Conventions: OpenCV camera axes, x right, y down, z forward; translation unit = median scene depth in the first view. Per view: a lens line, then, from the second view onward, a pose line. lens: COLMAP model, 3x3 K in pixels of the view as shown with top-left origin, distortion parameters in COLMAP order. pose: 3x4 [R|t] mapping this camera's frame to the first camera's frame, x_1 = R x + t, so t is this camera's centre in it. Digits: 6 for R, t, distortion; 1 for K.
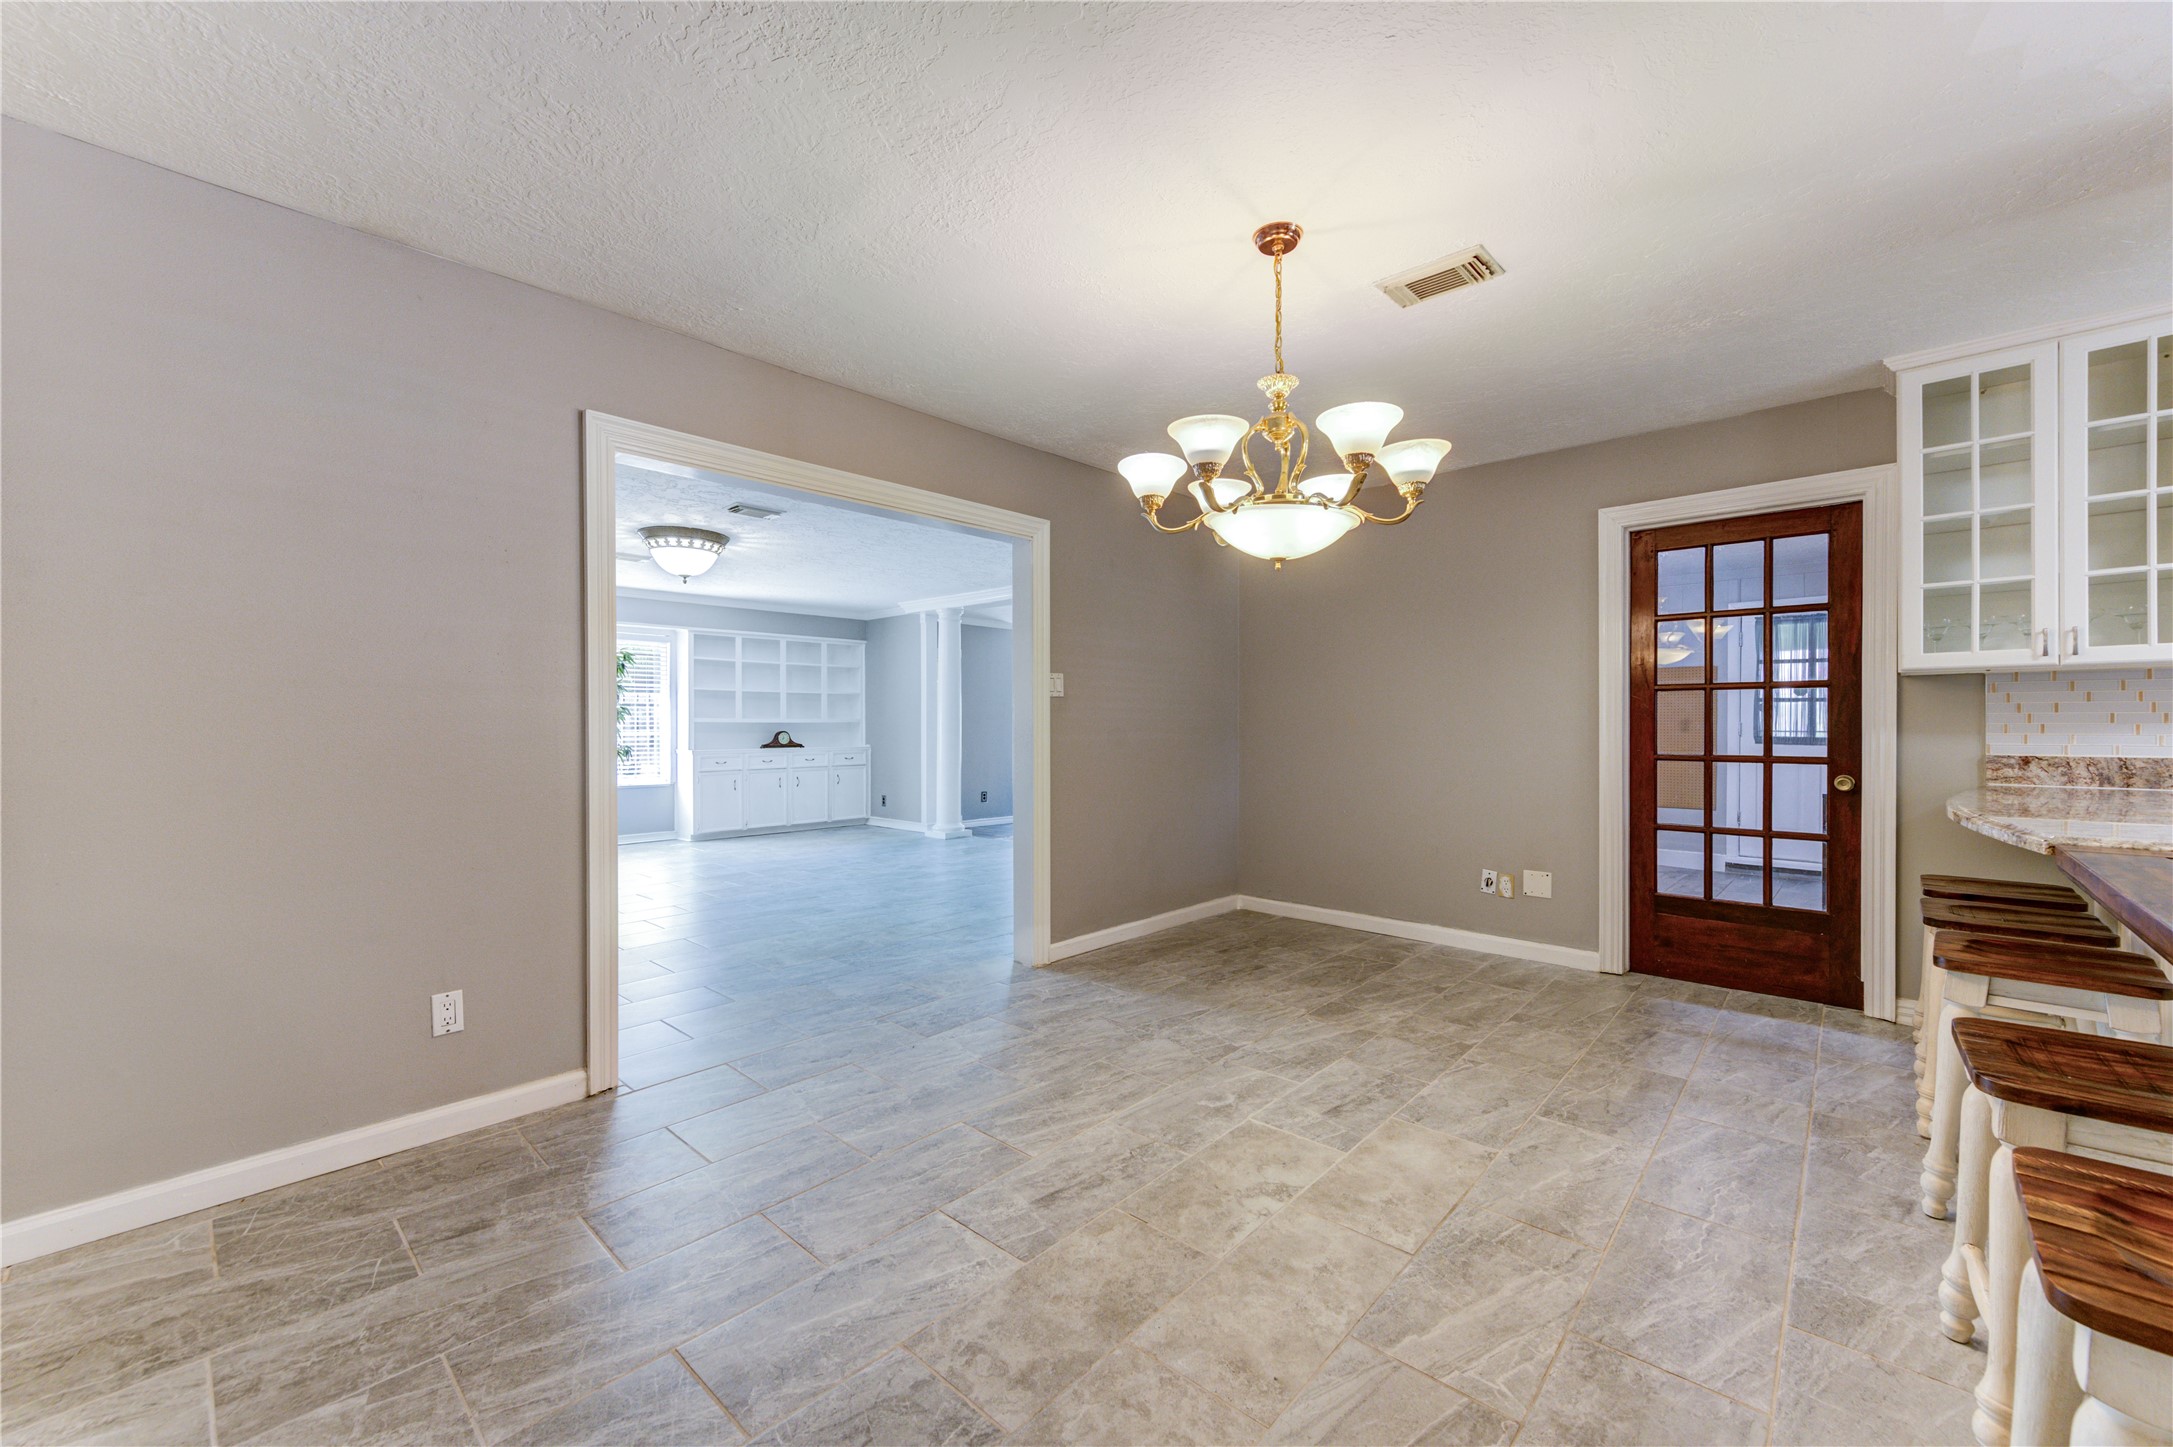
lens RADIAL K [[851.1, 0, 1091.0], [0, 851.1, 731.8], [0, 0, 1]] dist [0.001233, 0.000296]
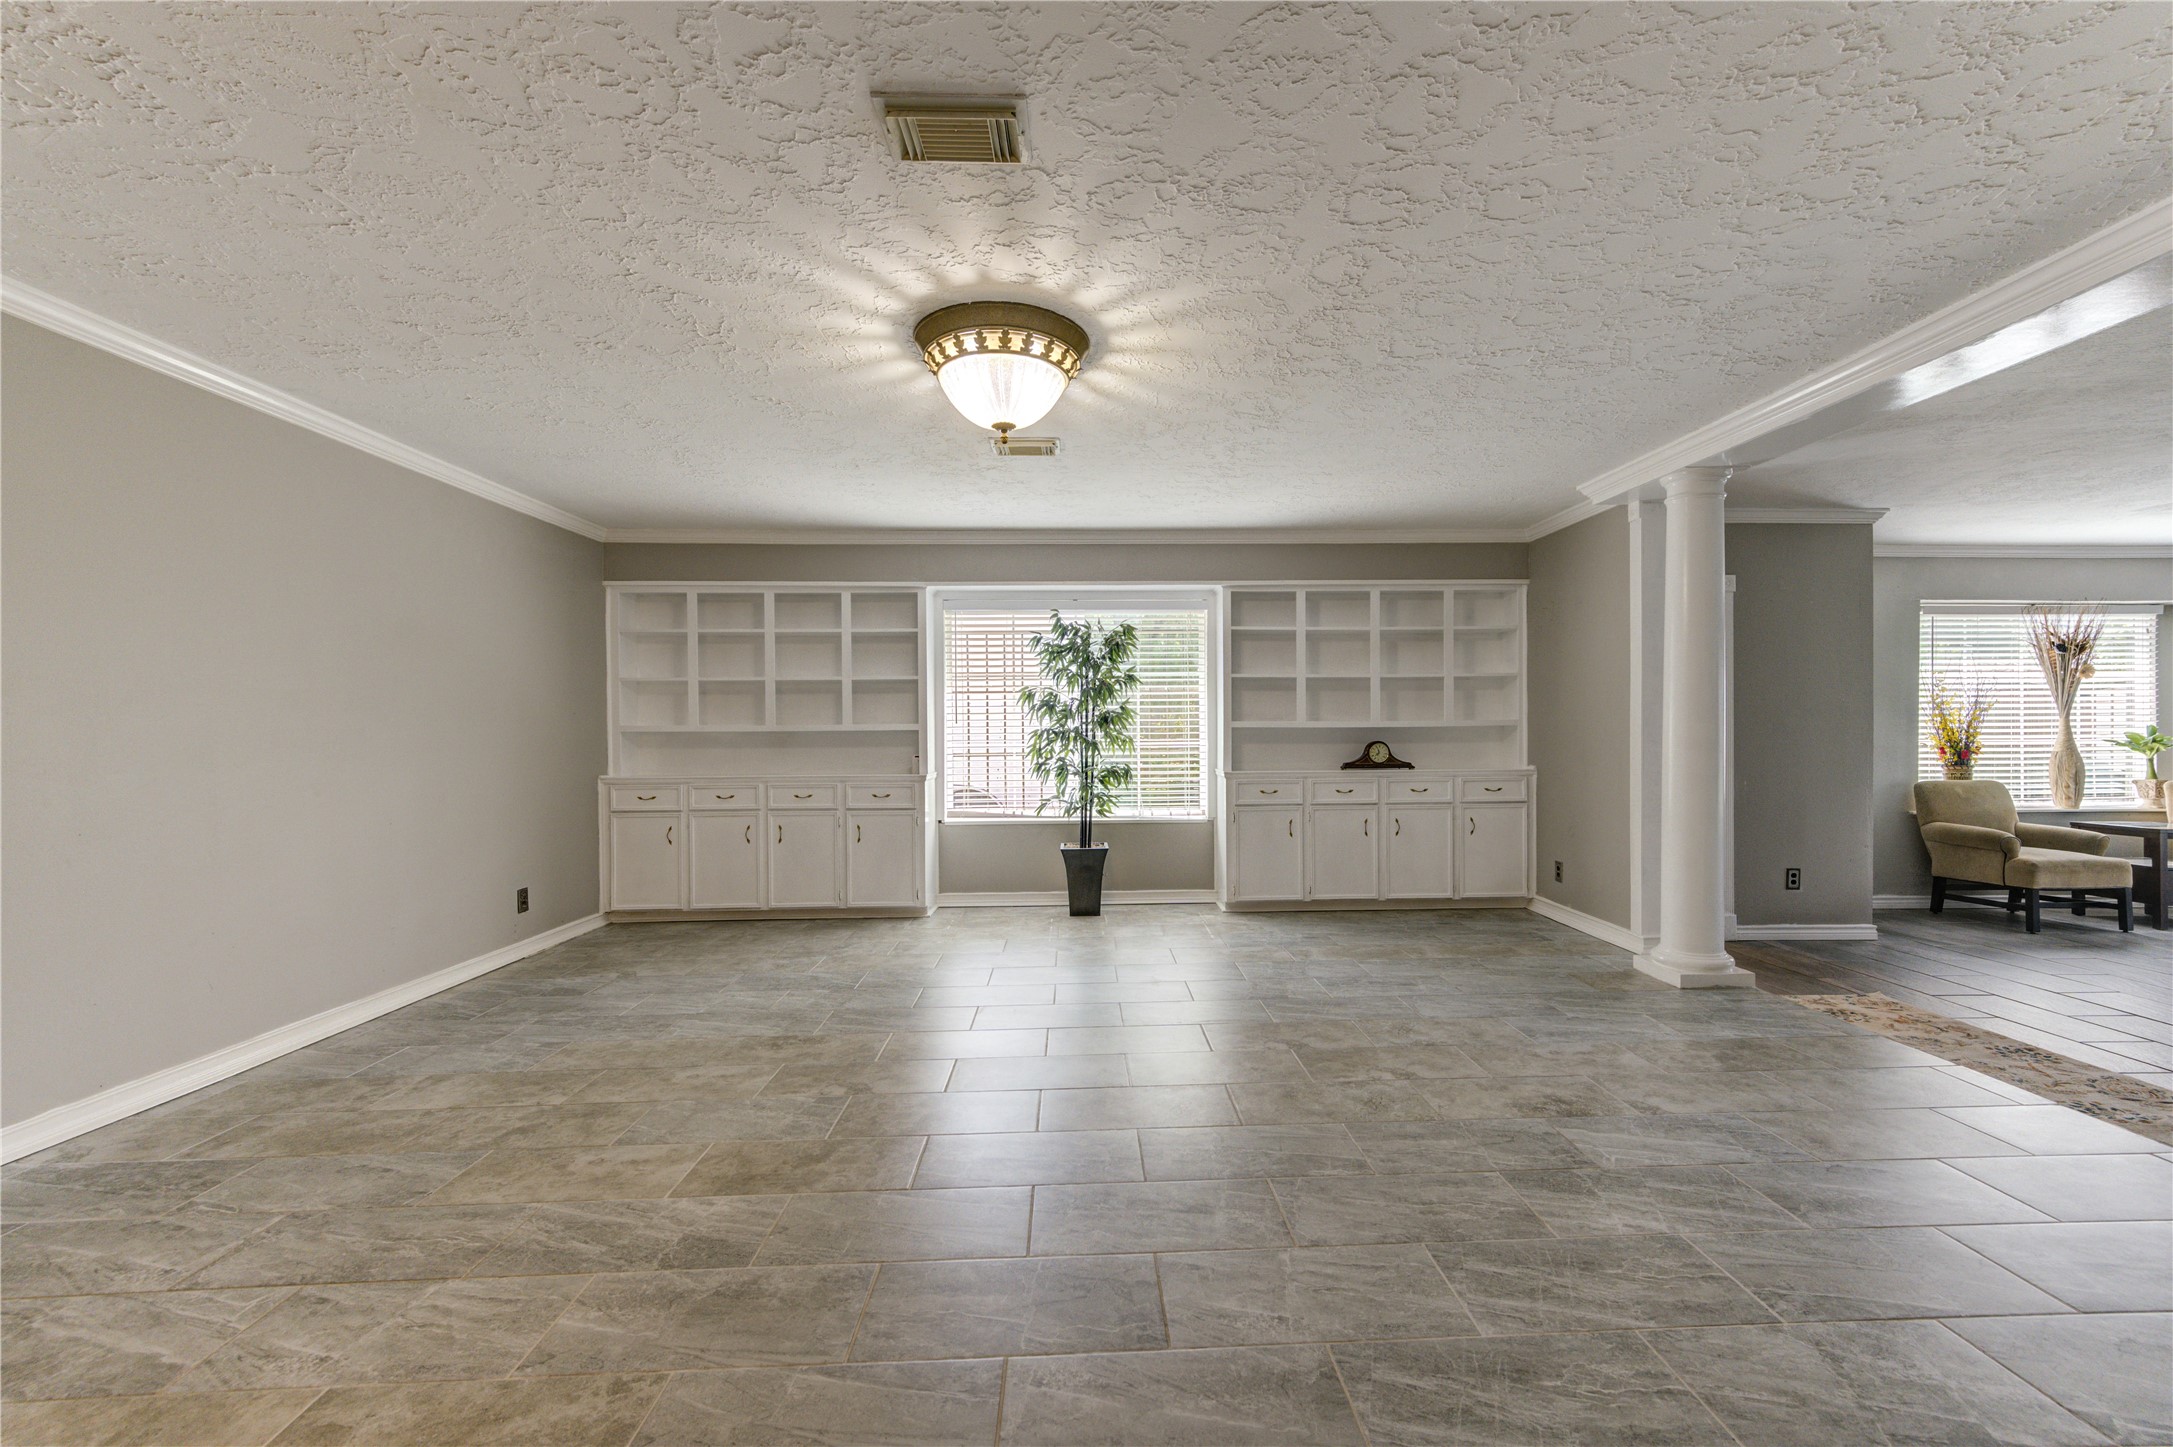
lens RADIAL K [[899.3, 0, 1110.6], [0, 899.3, 734.3], [0, 0, 1]] dist [0.002501, -0.000743]
pose [[0.709231, -0.002654, -0.704971, -0.011238], [-0.001223, 0.999987, -0.004995, -0.000562], [0.704975, 0.004405, 0.709218, 0.101696]]
